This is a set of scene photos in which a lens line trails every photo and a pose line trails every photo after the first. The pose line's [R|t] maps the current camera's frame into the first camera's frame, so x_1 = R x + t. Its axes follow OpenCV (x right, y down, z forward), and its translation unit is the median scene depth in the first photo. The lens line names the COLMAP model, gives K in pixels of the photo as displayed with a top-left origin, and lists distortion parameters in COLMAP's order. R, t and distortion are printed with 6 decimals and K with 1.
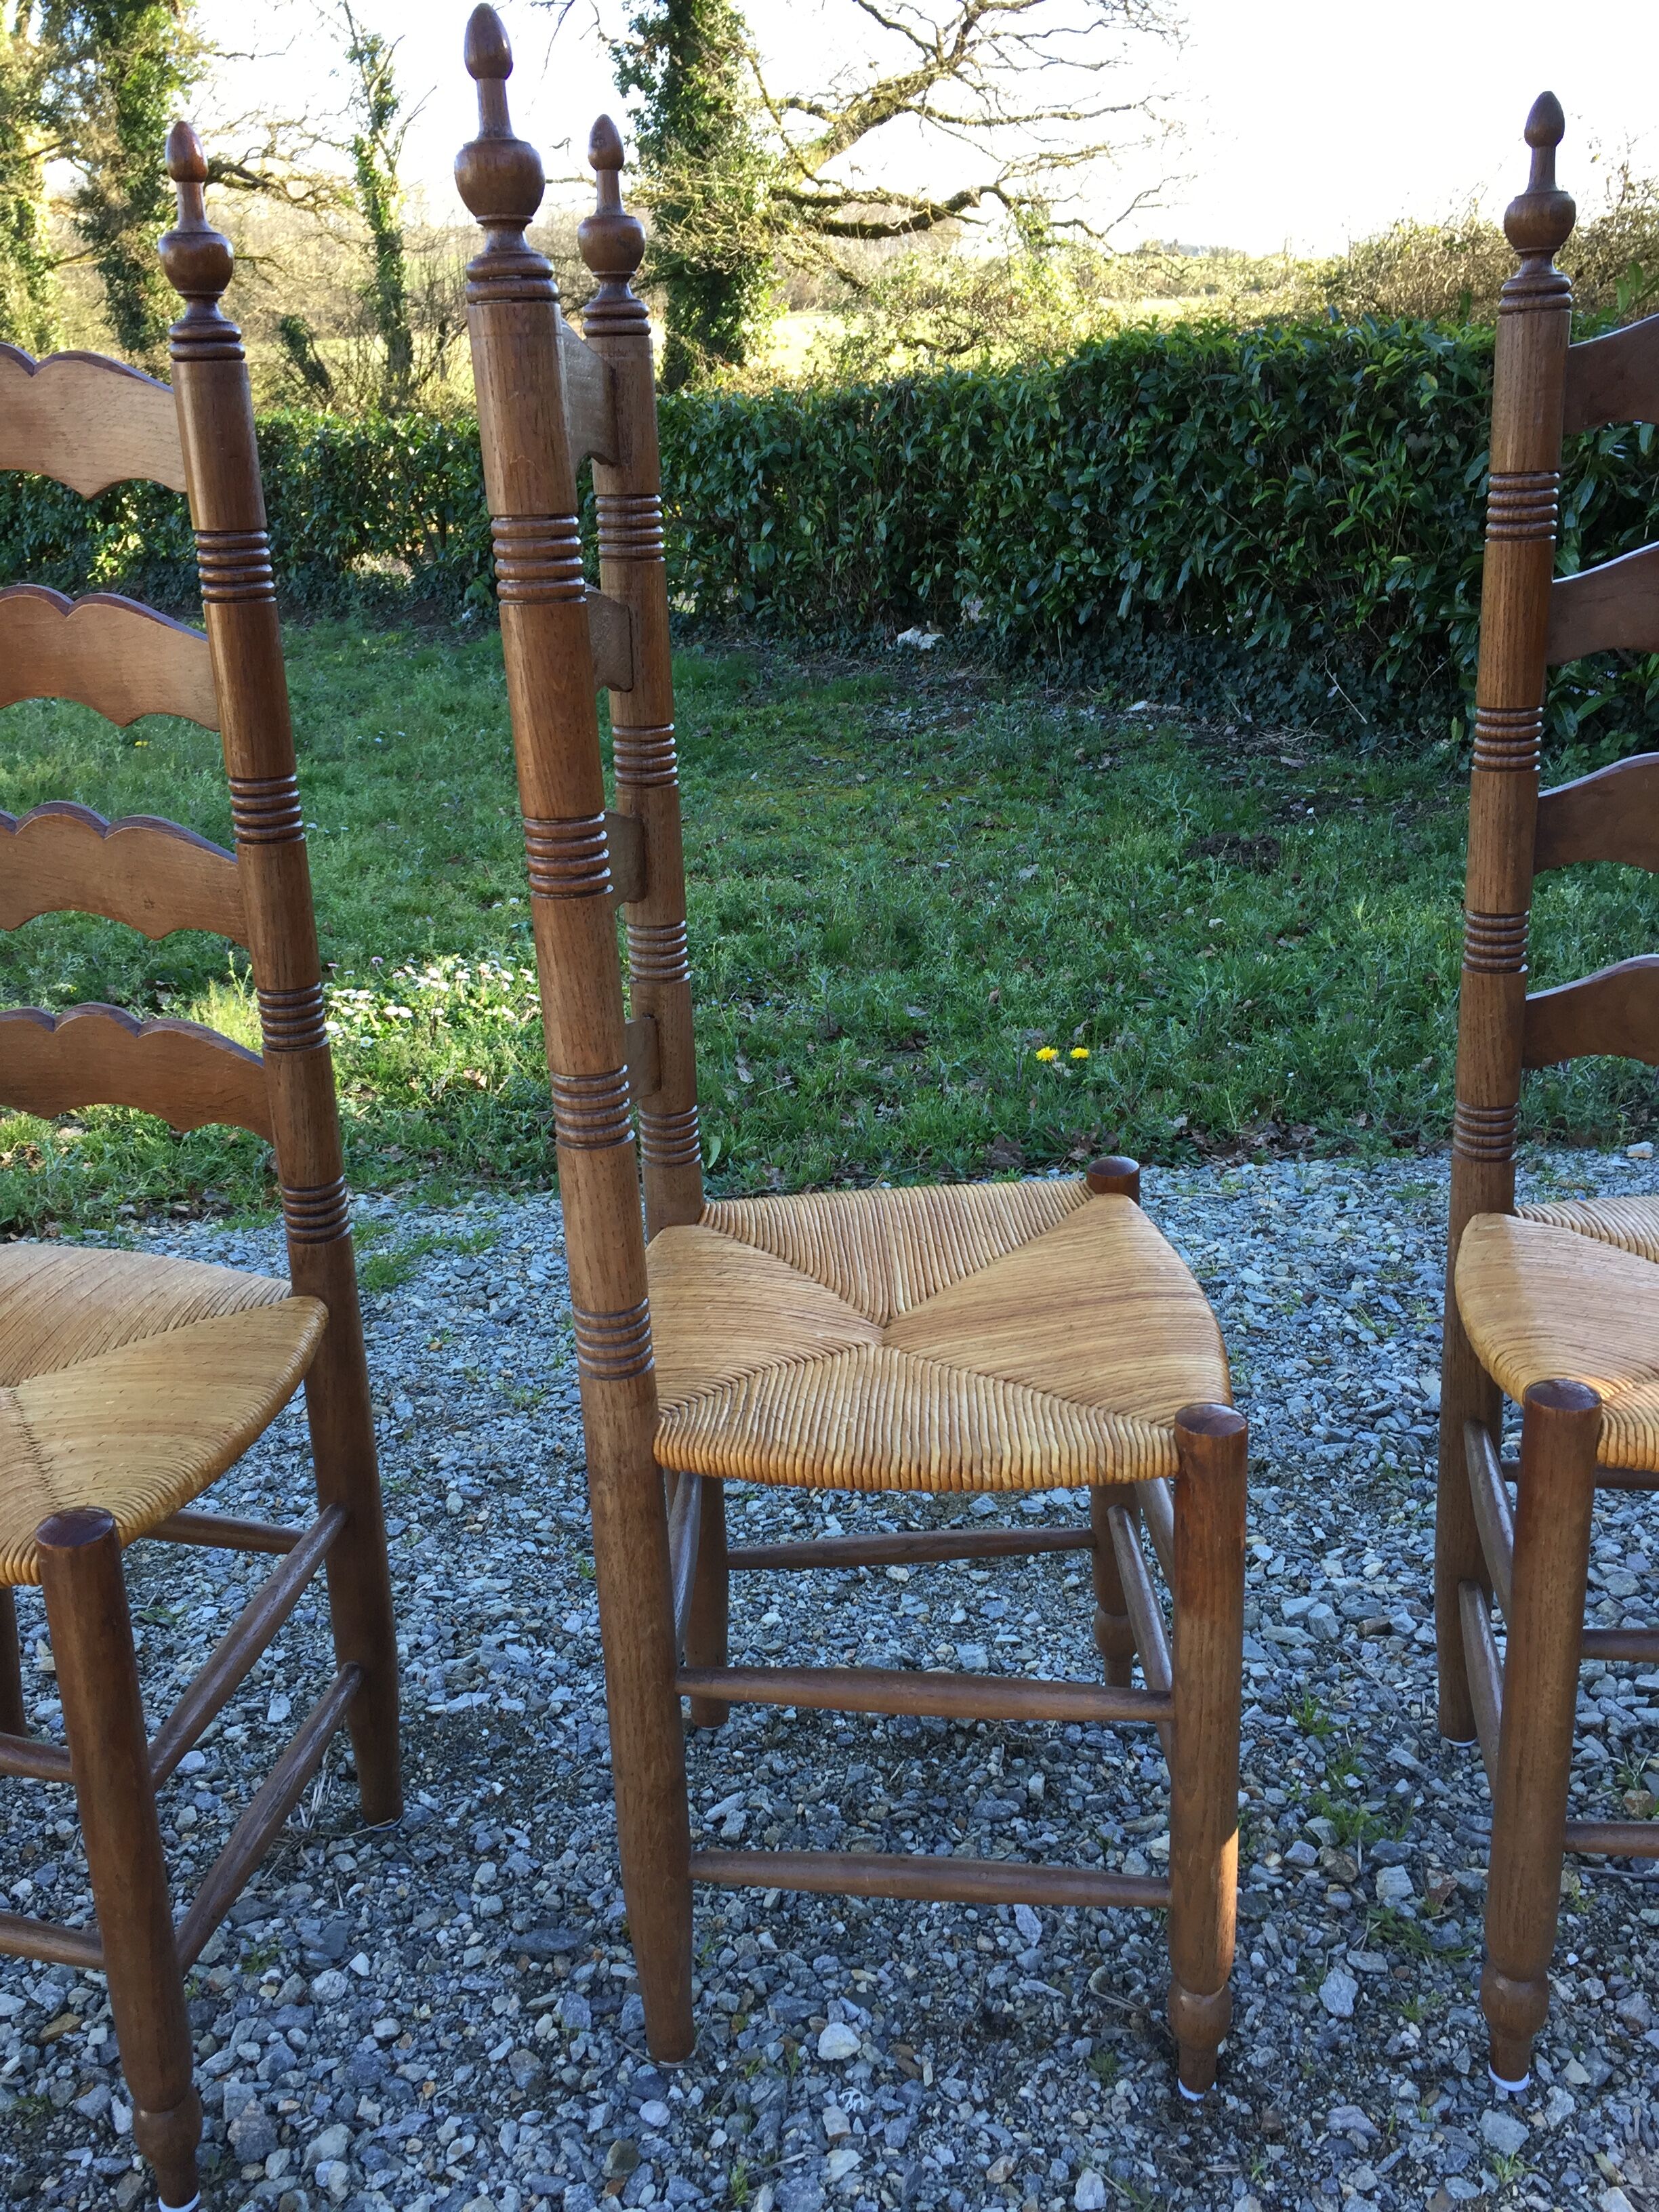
lens RADIAL K [[1850.4, 0, 812.0], [0, 1850.4, 1122.8], [0, 0, 1]] dist [0.090645, -0.122007]
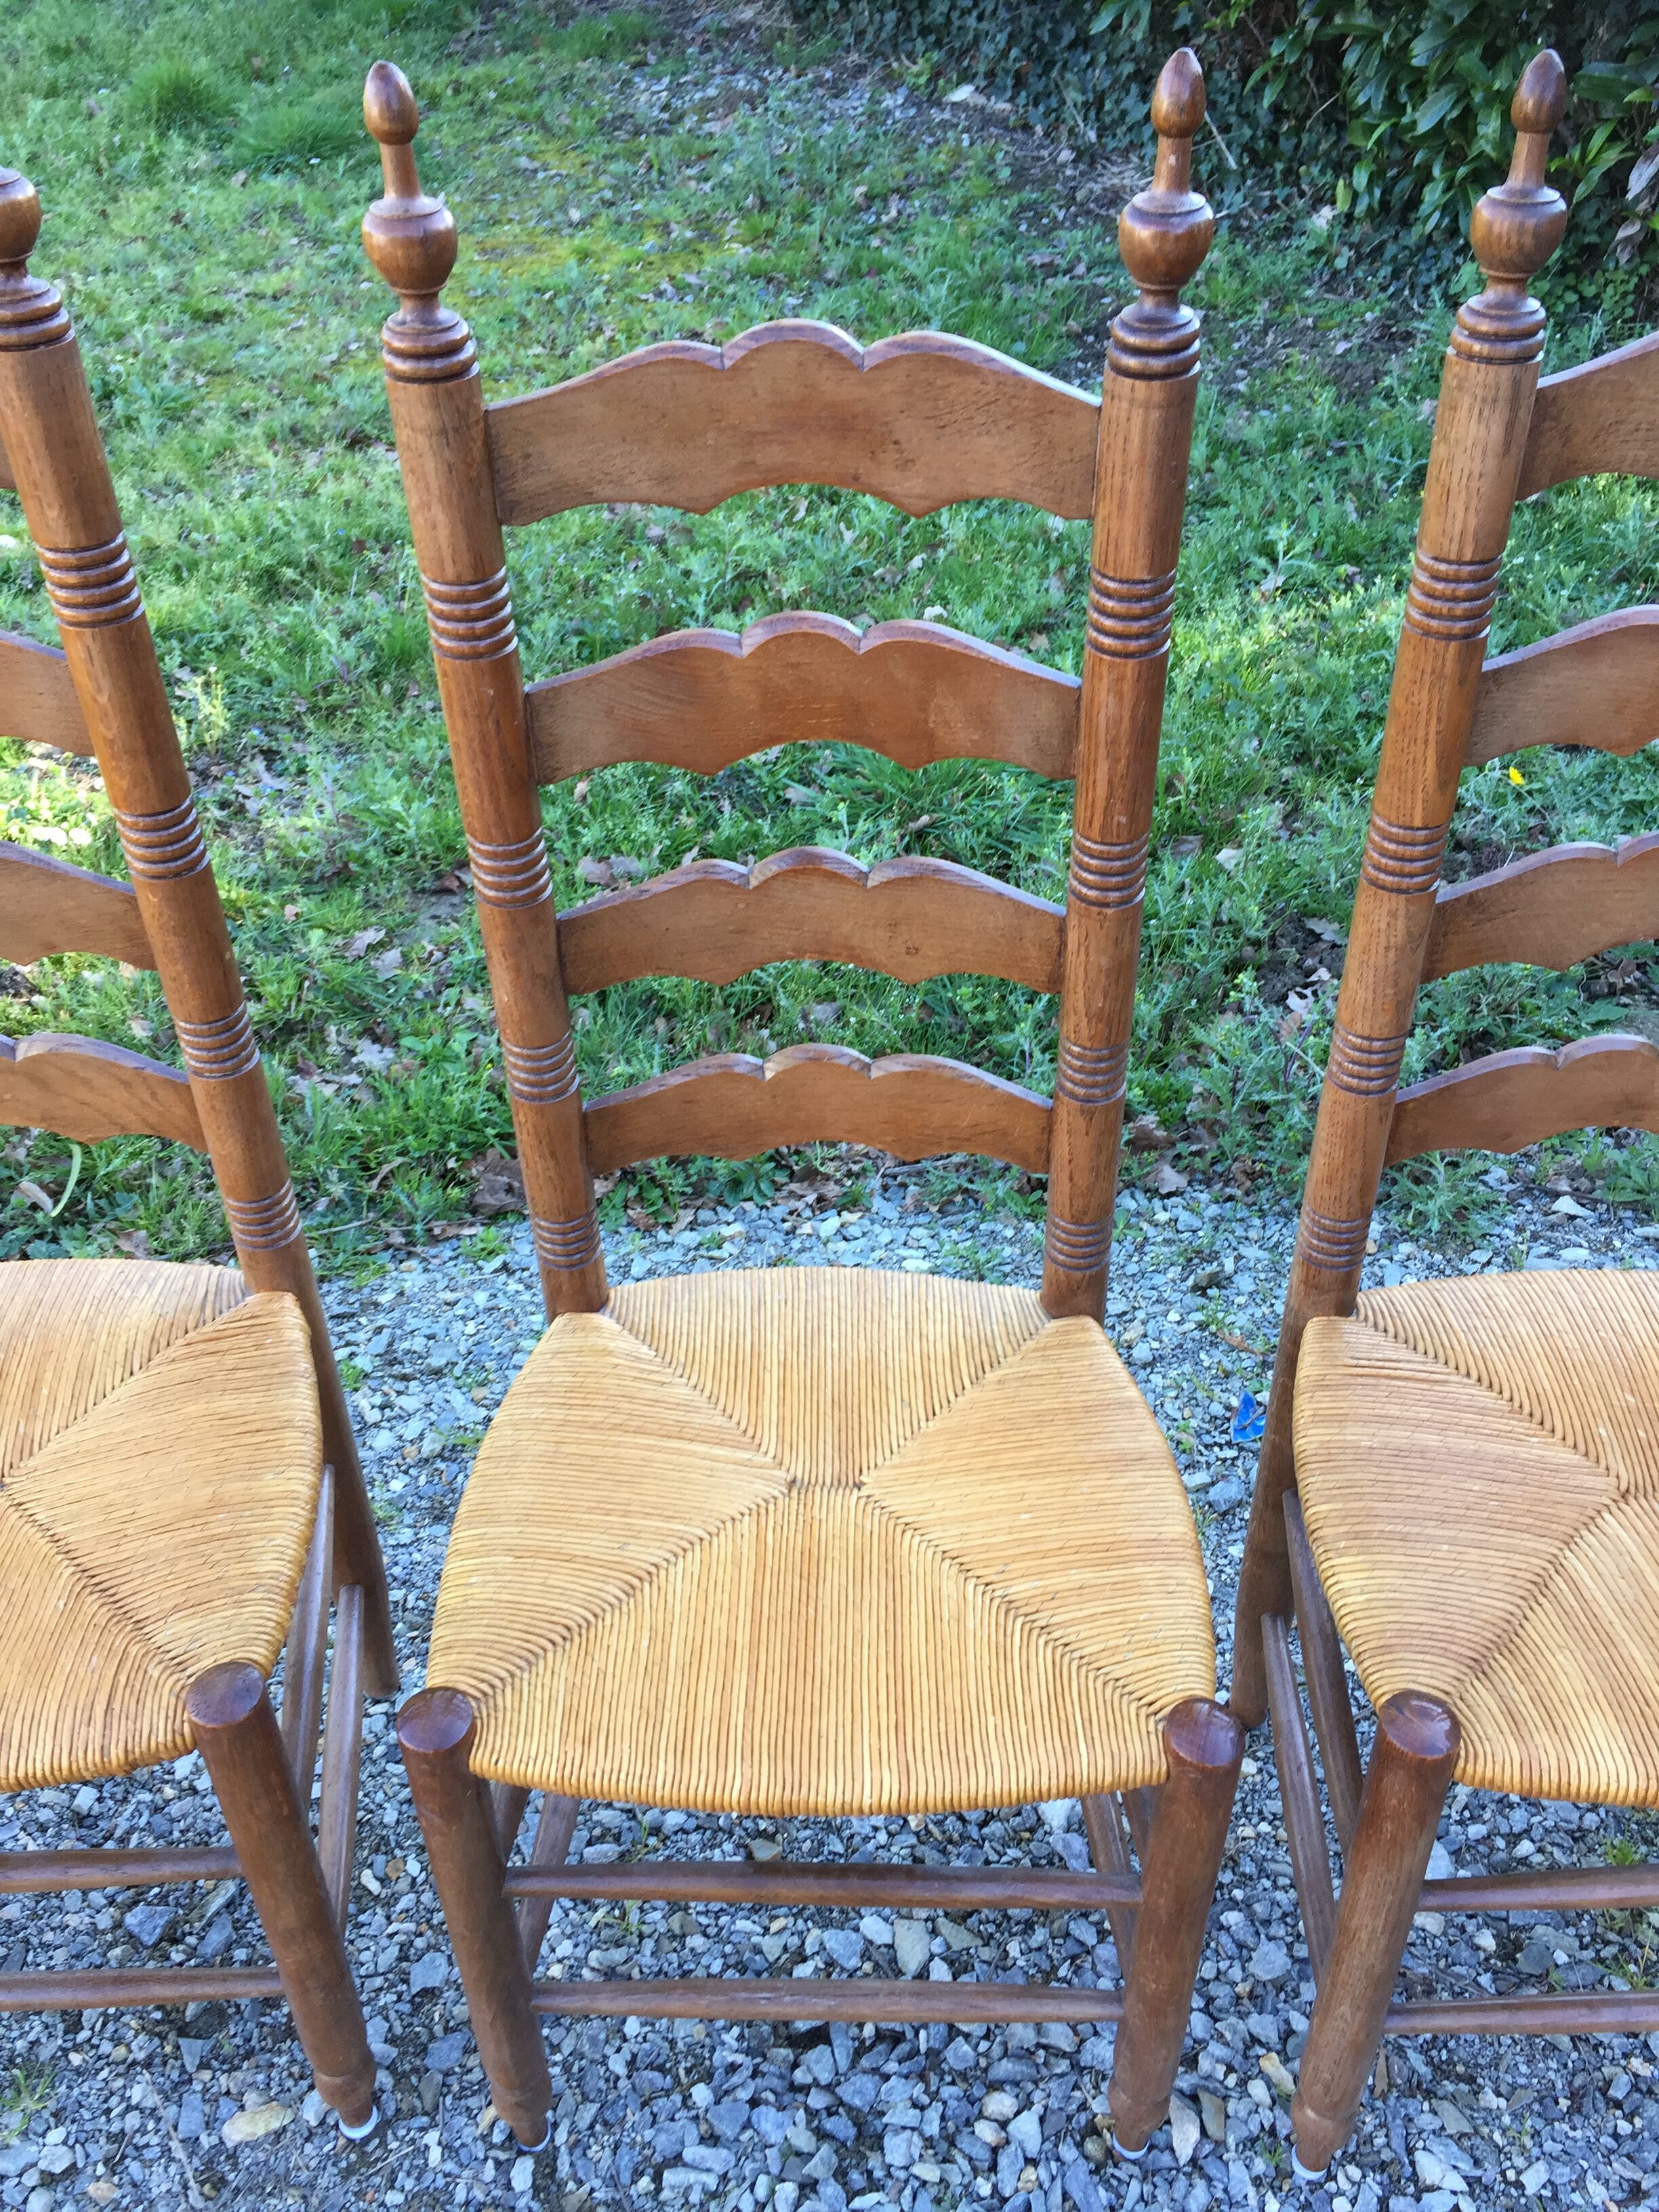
lens RADIAL K [[1890.3, 0, 808.2], [0, 1890.3, 1062.6], [0, 0, 1]] dist [0.086759, -0.116707]
pose [[0.998856, 0.001684, 0.047784, 0.181880], [-0.017387, 0.943750, 0.330202, -0.258815], [-0.044540, -0.330656, 0.942700, 0.325763]]
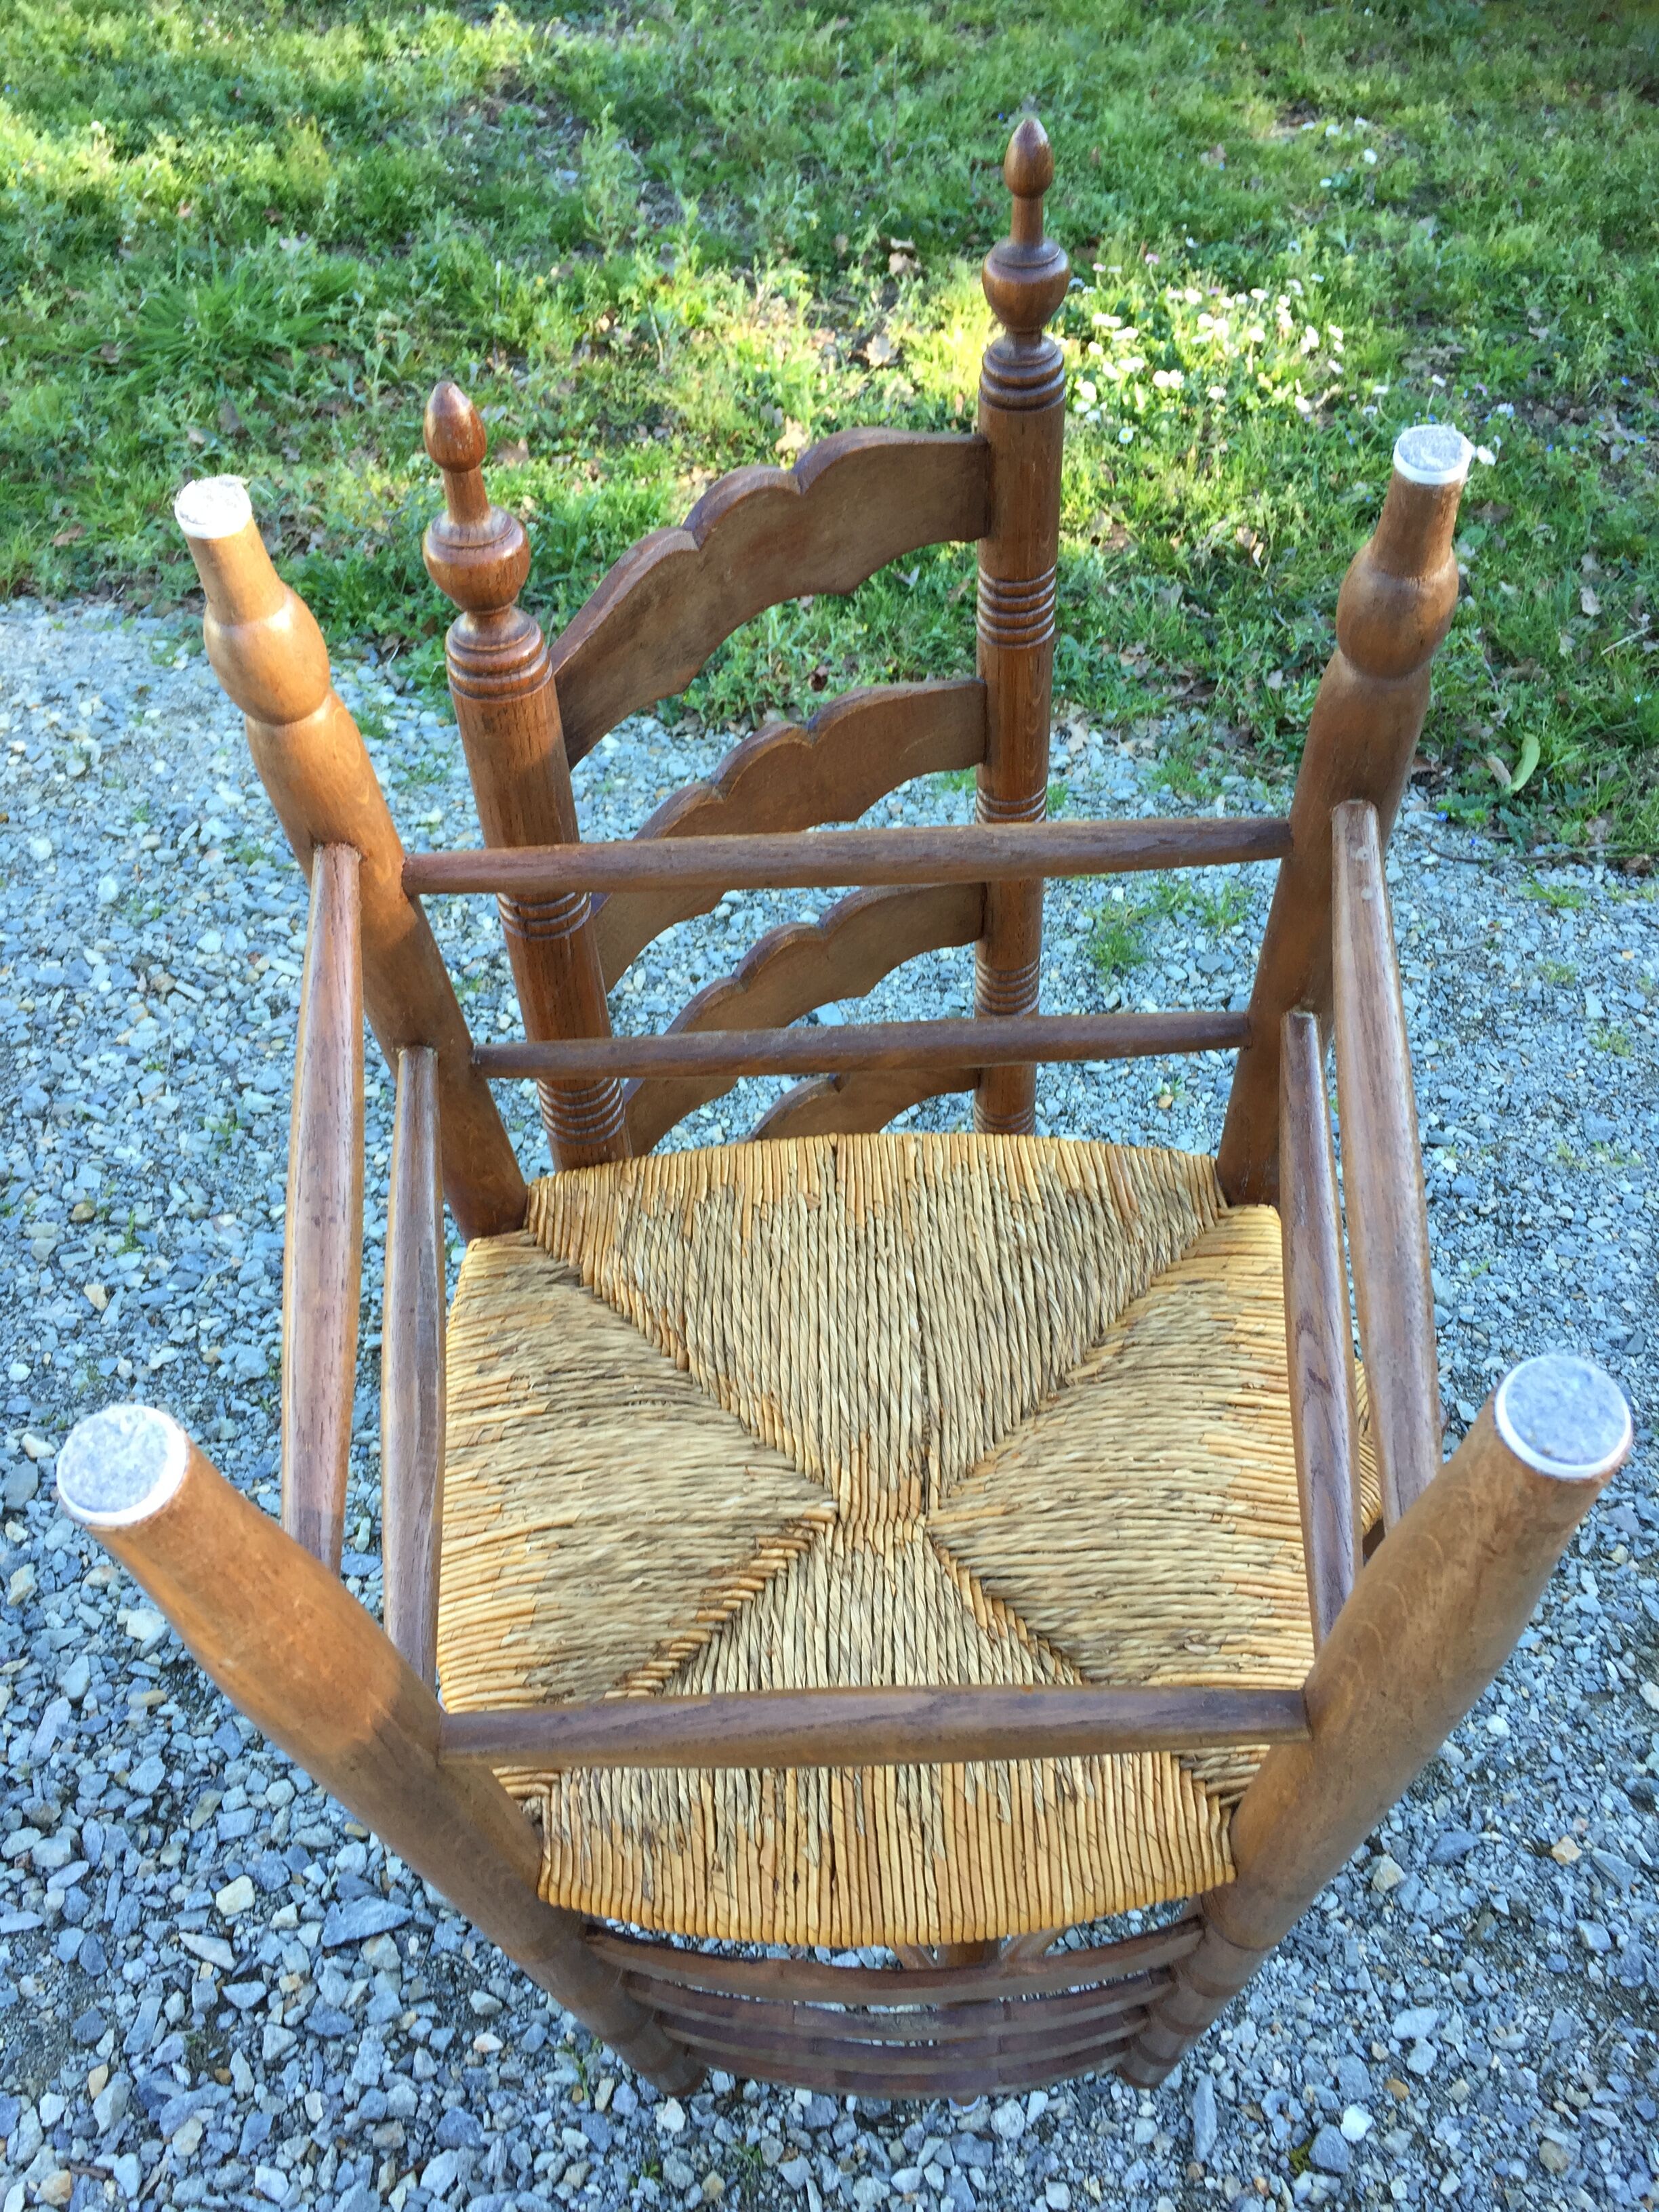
lens RADIAL K [[1823.5, 0, 829.5], [0, 1823.5, 1106.0], [0, 0, 1]] dist [0.079702, -0.102339]
pose [[0.938710, 0.272290, -0.211378, -0.125565], [-0.123443, 0.838084, 0.531391, -0.244373], [0.321845, -0.472729, 0.820331, 0.167657]]
